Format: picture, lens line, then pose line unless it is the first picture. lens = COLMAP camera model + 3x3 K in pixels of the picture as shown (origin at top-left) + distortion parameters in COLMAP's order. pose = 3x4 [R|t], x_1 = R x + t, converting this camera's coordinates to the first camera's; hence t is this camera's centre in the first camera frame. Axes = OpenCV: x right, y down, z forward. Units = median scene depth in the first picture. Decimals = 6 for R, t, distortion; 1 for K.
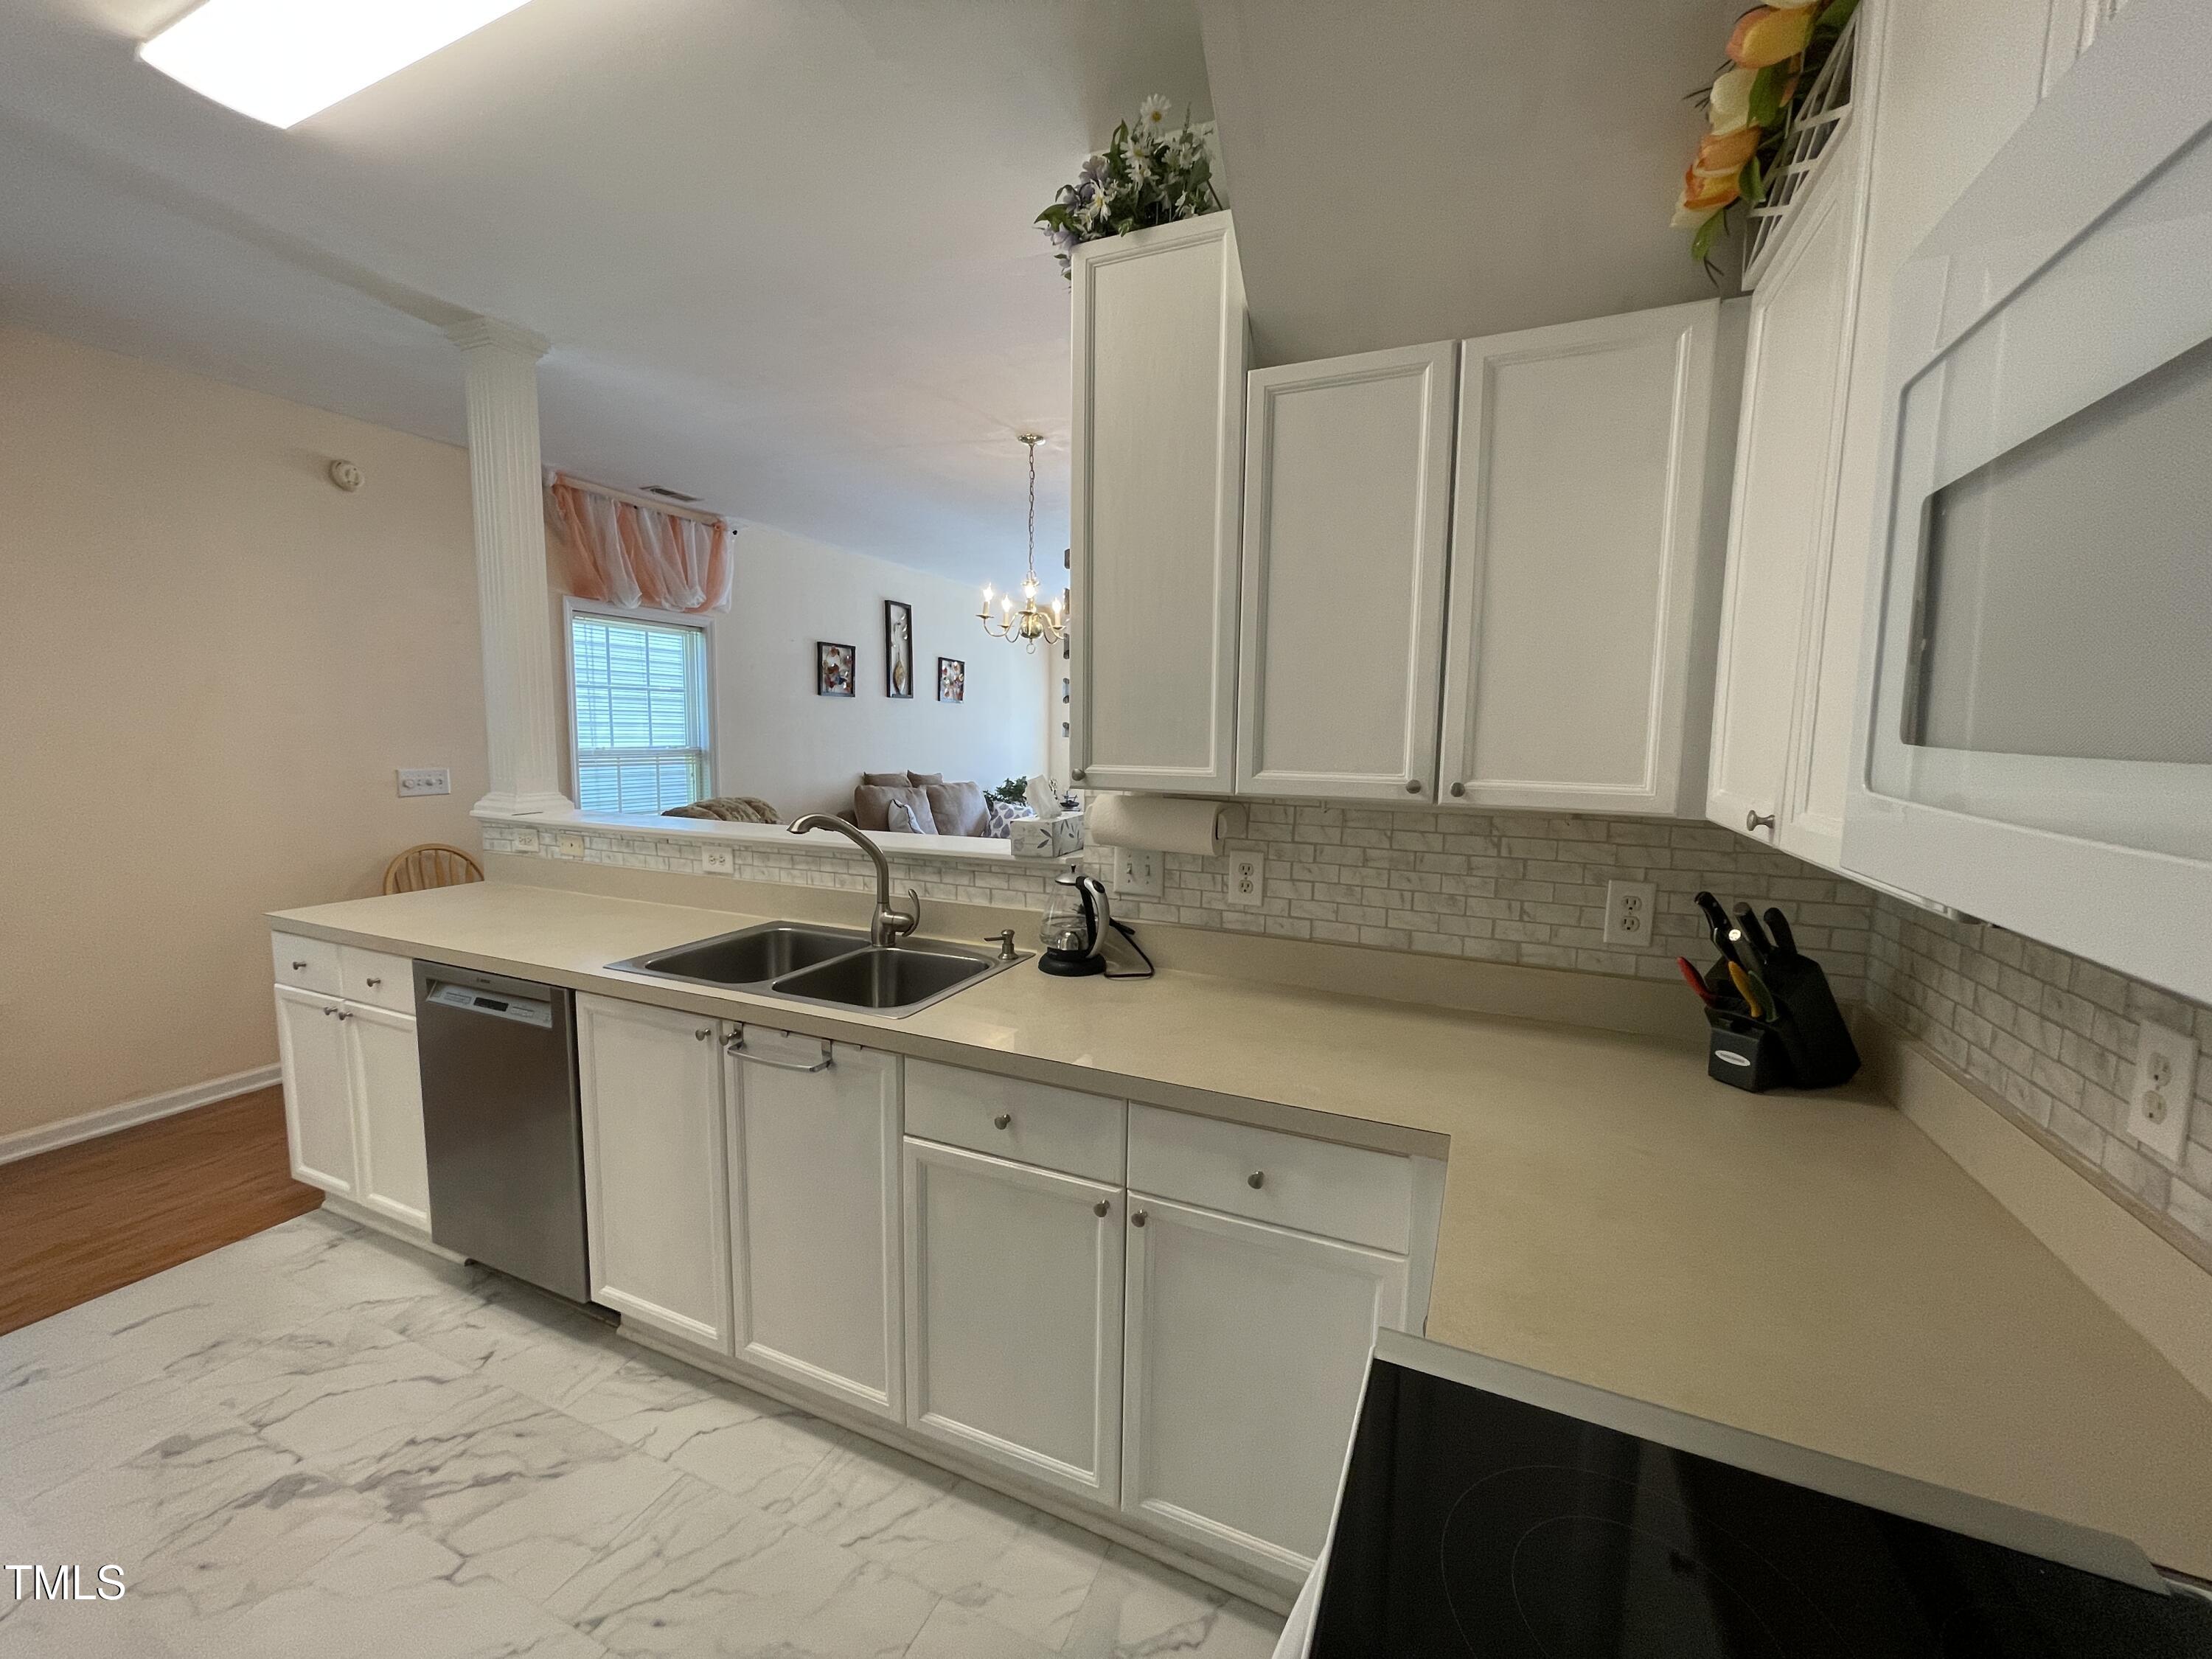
lens RADIAL K [[890.5, 0, 1090.0], [0, 890.5, 823.2], [0, 0, 1]] dist [-0.002829, 0.000638]
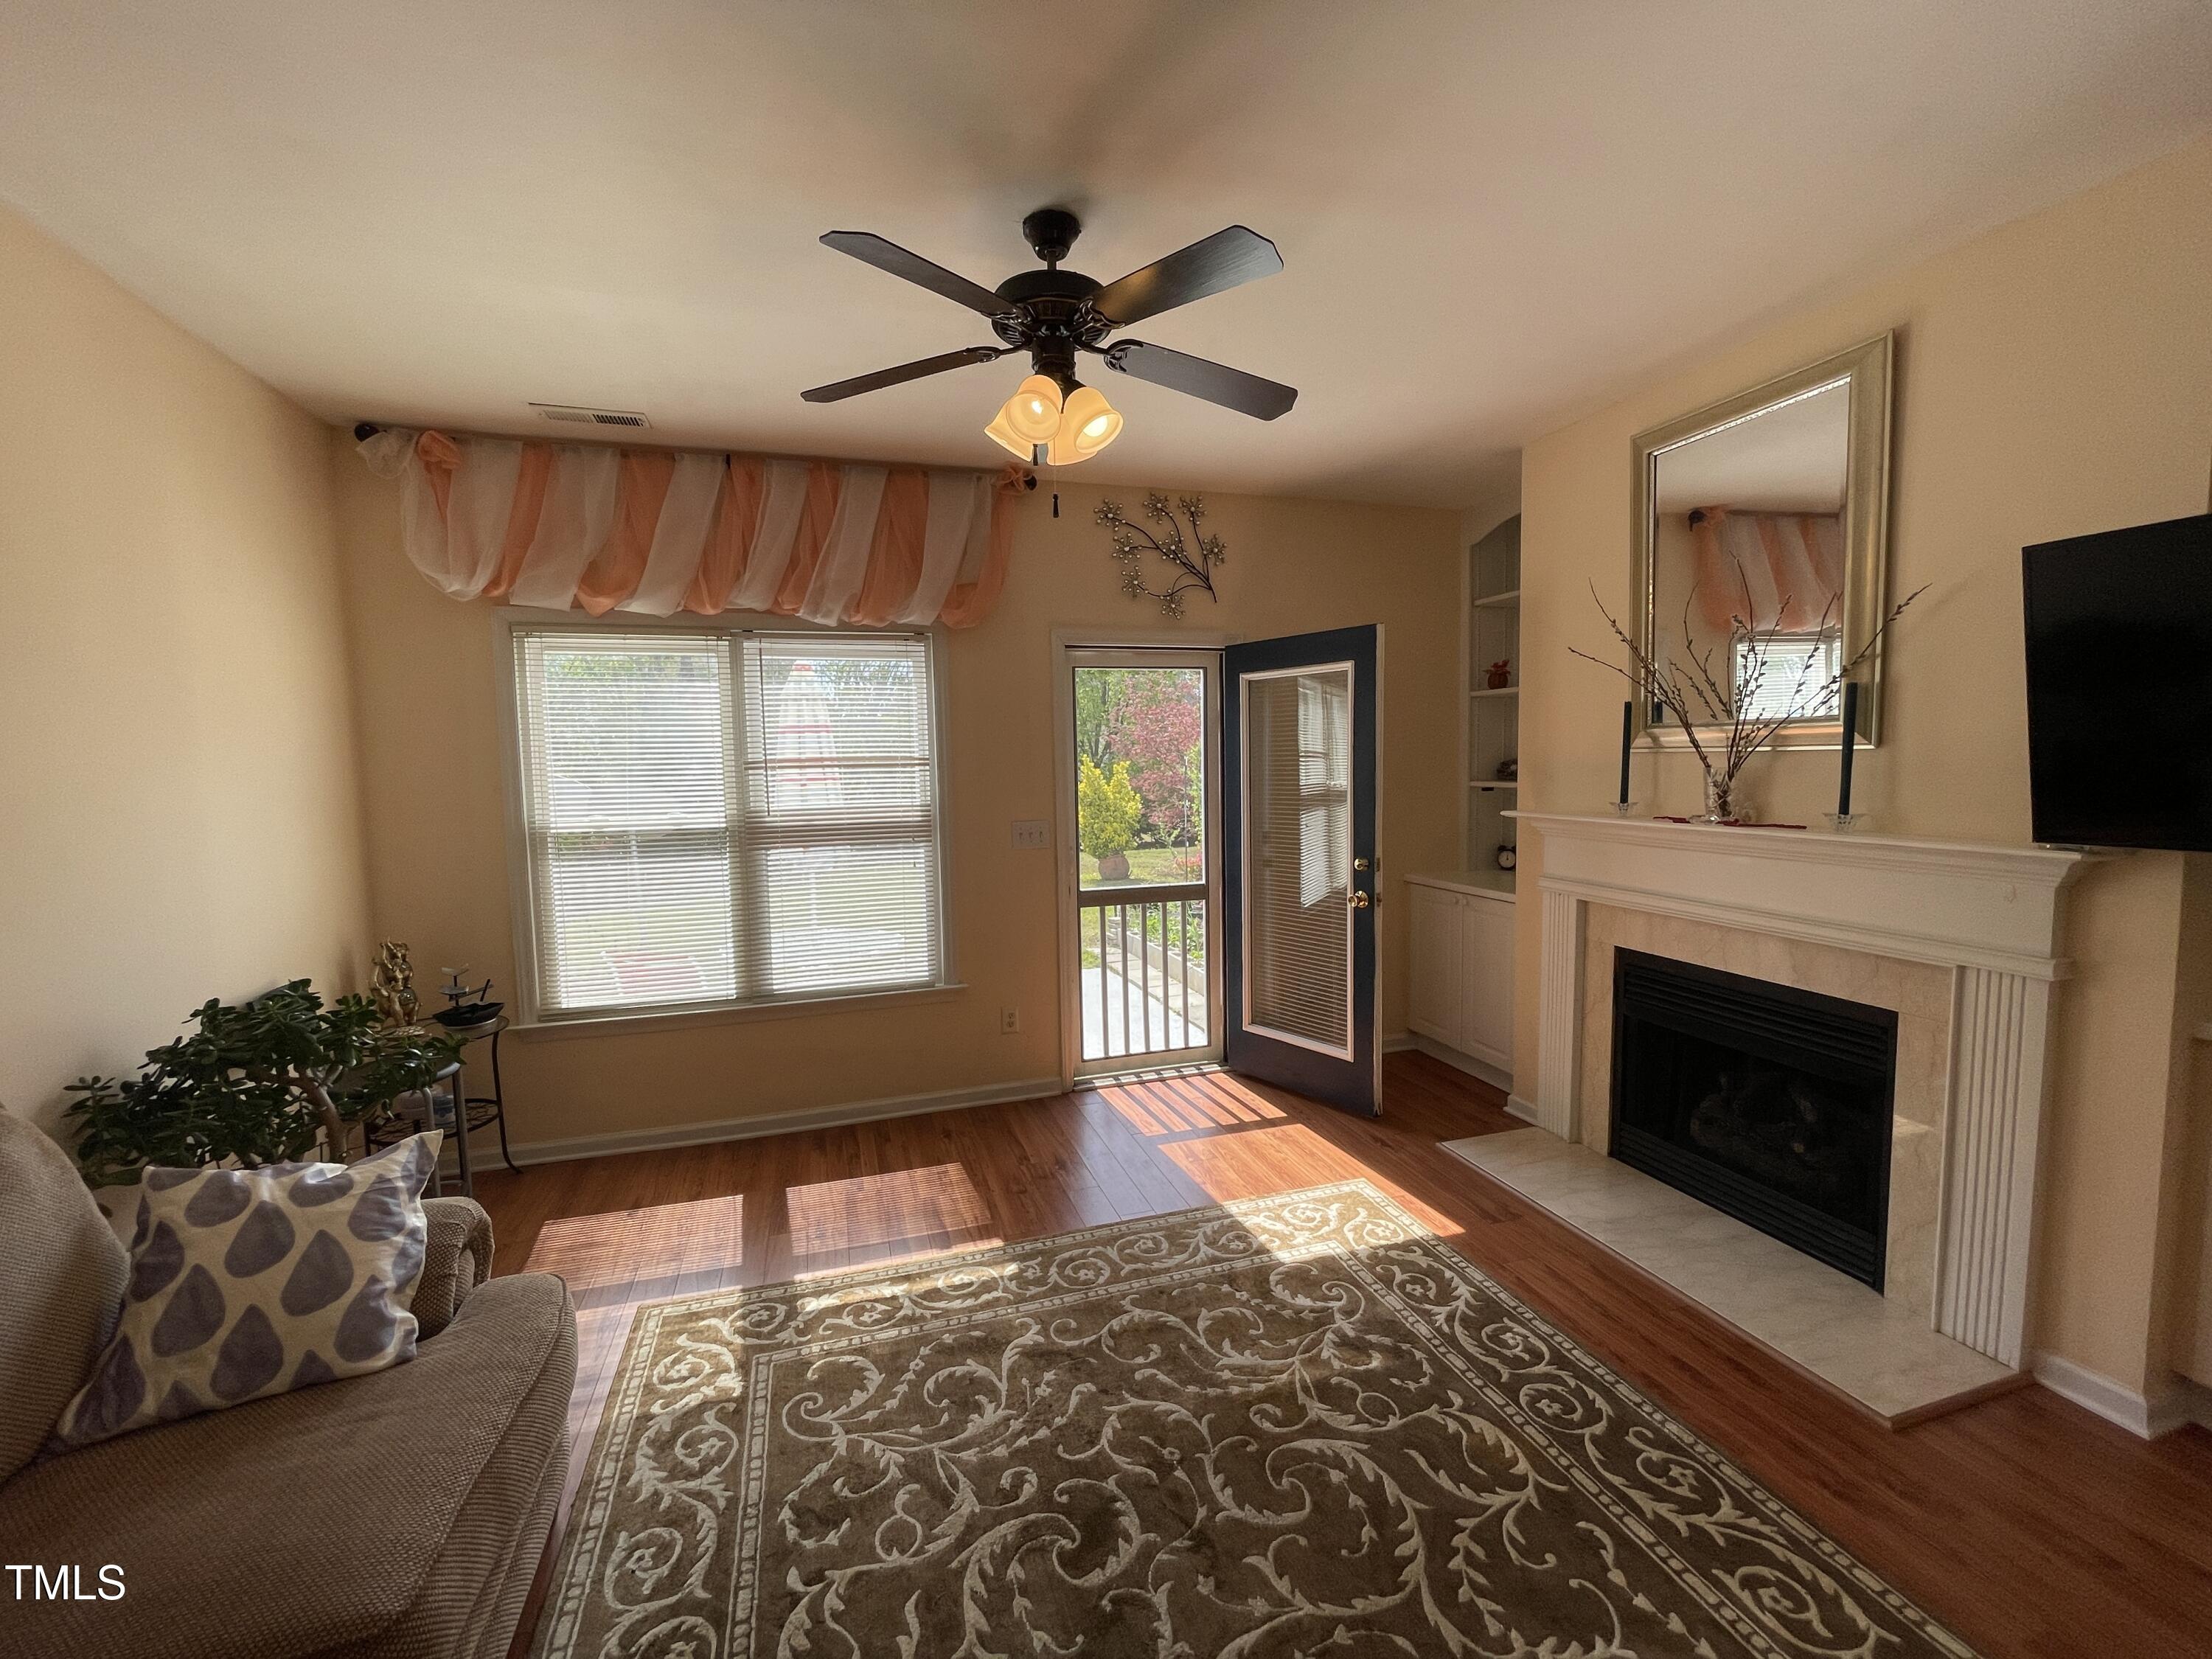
lens RADIAL K [[890.5, 0, 1092.7], [0, 890.5, 825.1], [0, 0, 1]] dist [-0.002829, 0.000638]
pose [[0.752028, -0.074512, 0.654907, -0.228440], [0.100949, 0.994888, -0.002726, -0.259773], [-0.651355, 0.068162, 0.755705, 2.227047]]
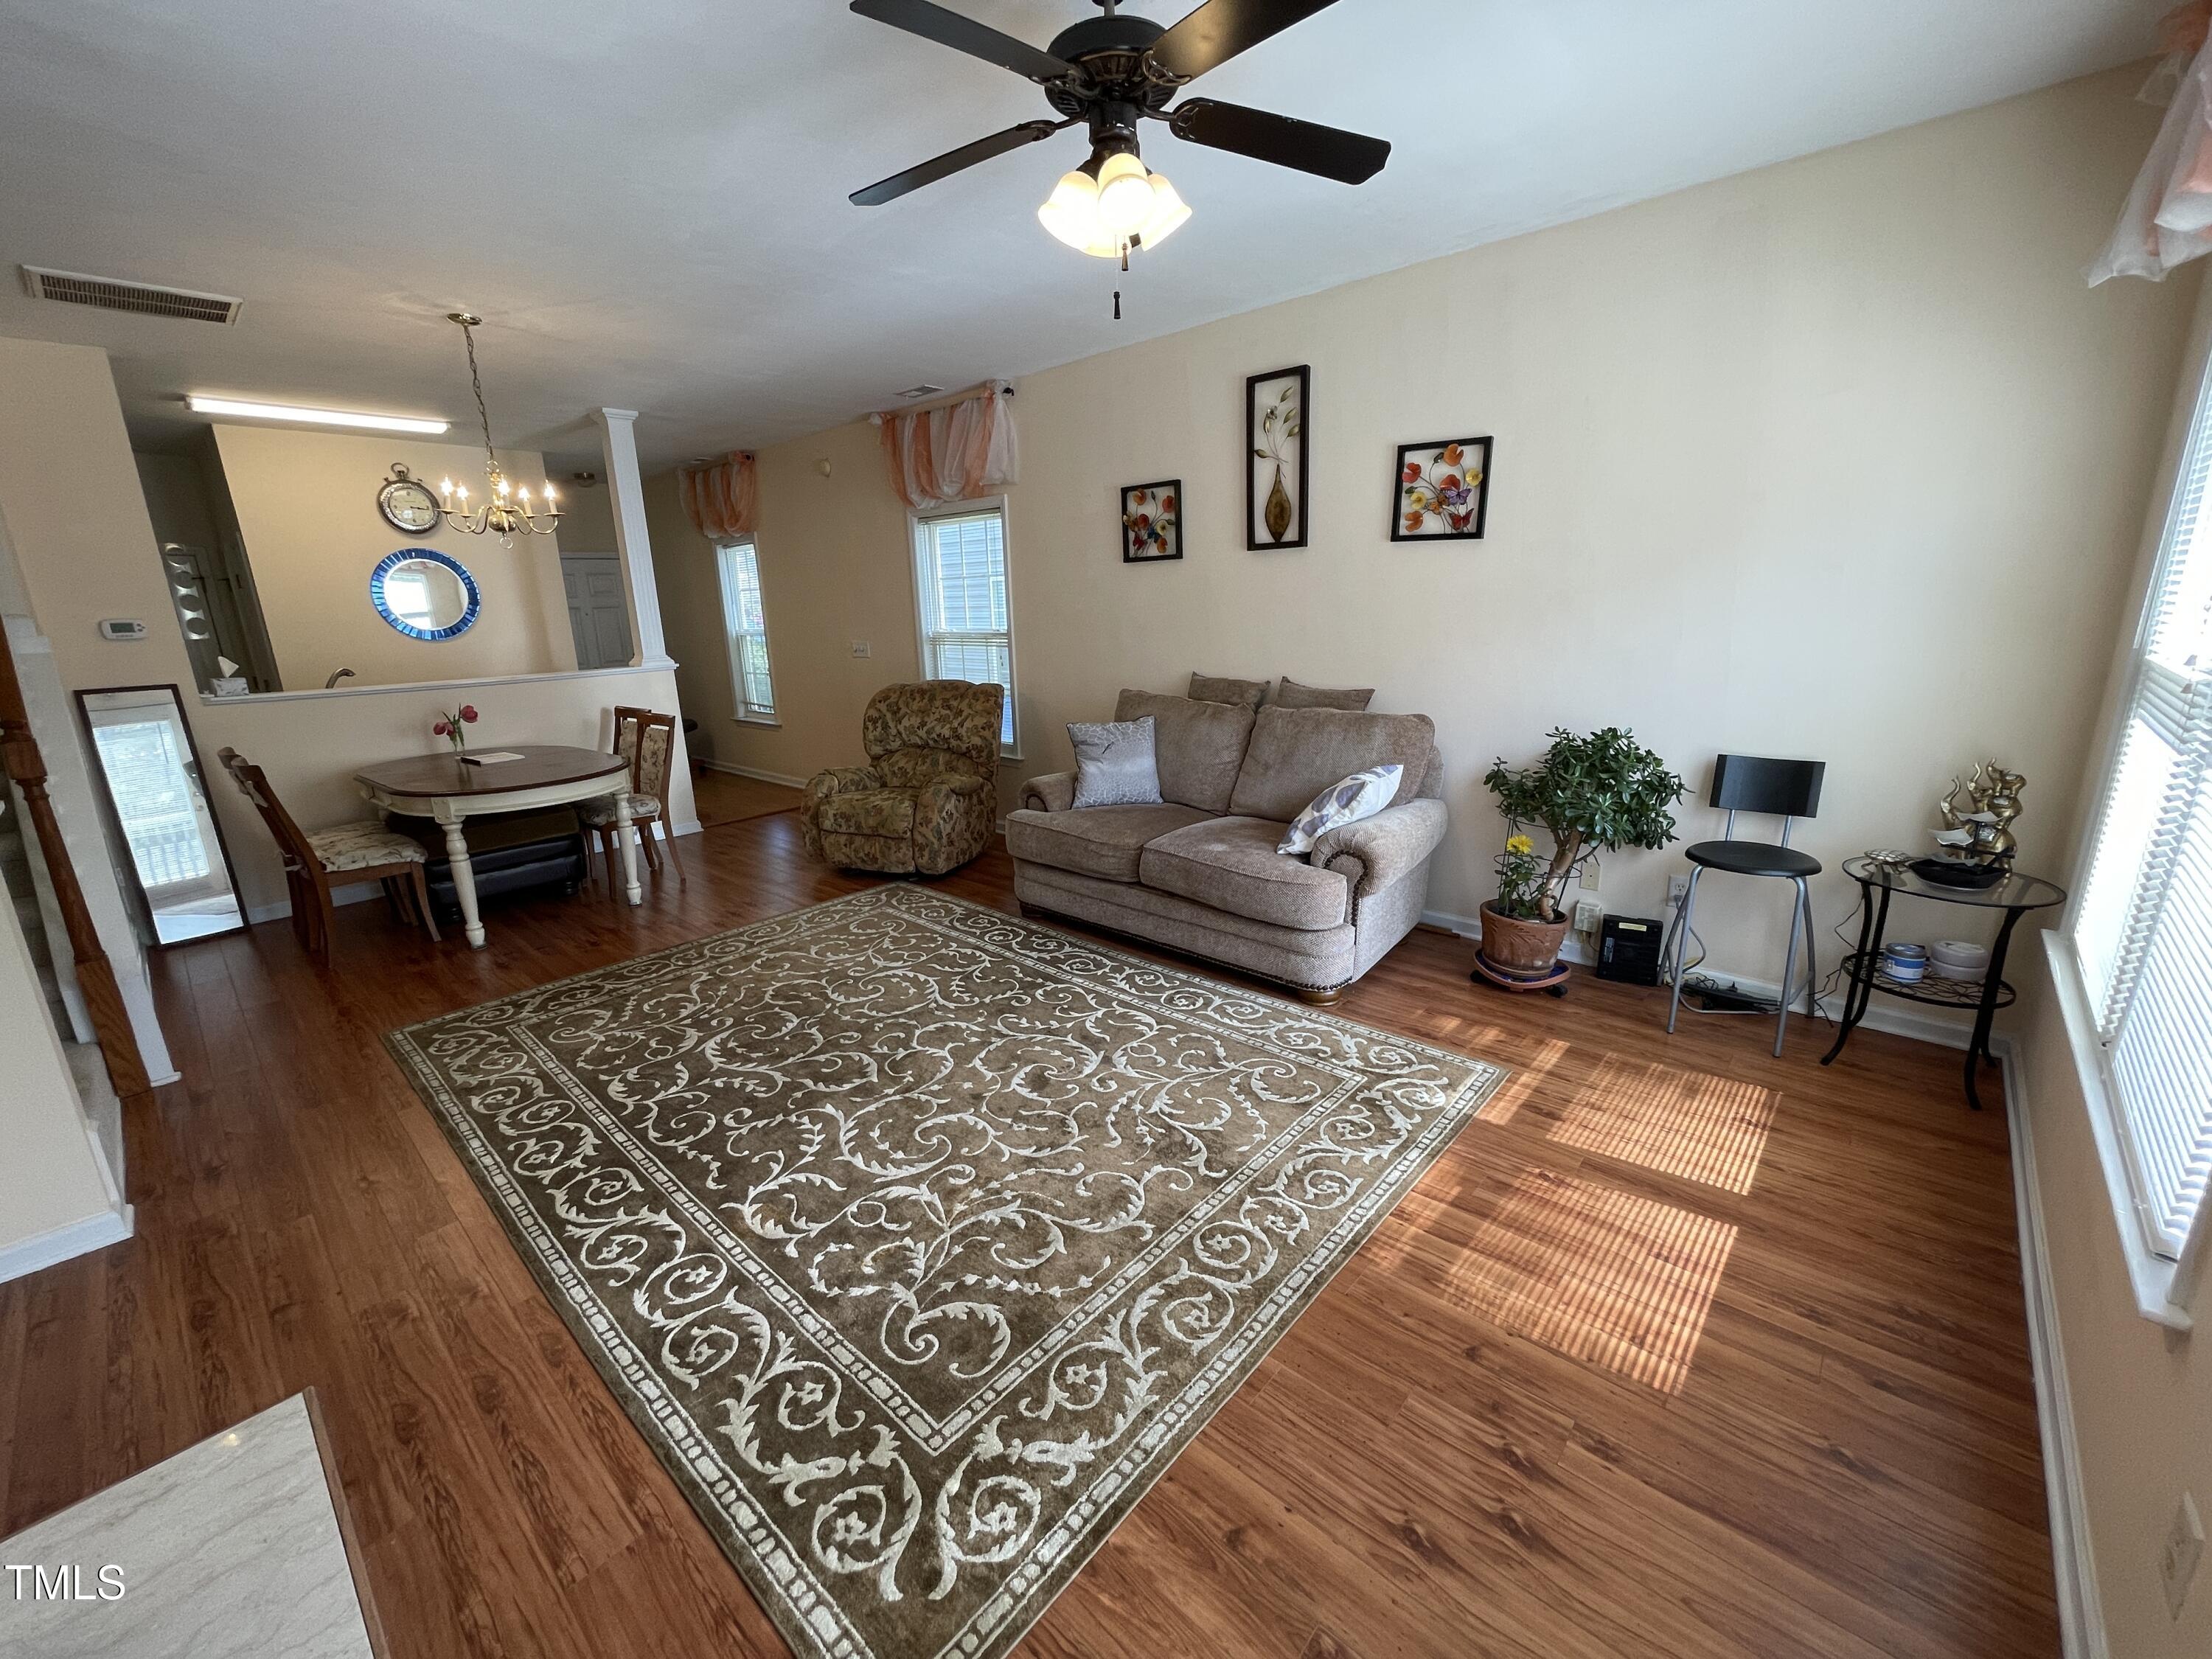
lens RADIAL K [[890.5, 0, 1090.2], [0, 890.5, 823.8], [0, 0, 1]] dist [-0.002829, 0.000638]
pose [[-0.317187, 0.231565, -0.919658, 1.139826], [-0.075667, 0.960461, 0.267937, -0.334531], [0.945340, 0.154574, -0.287124, 3.128467]]
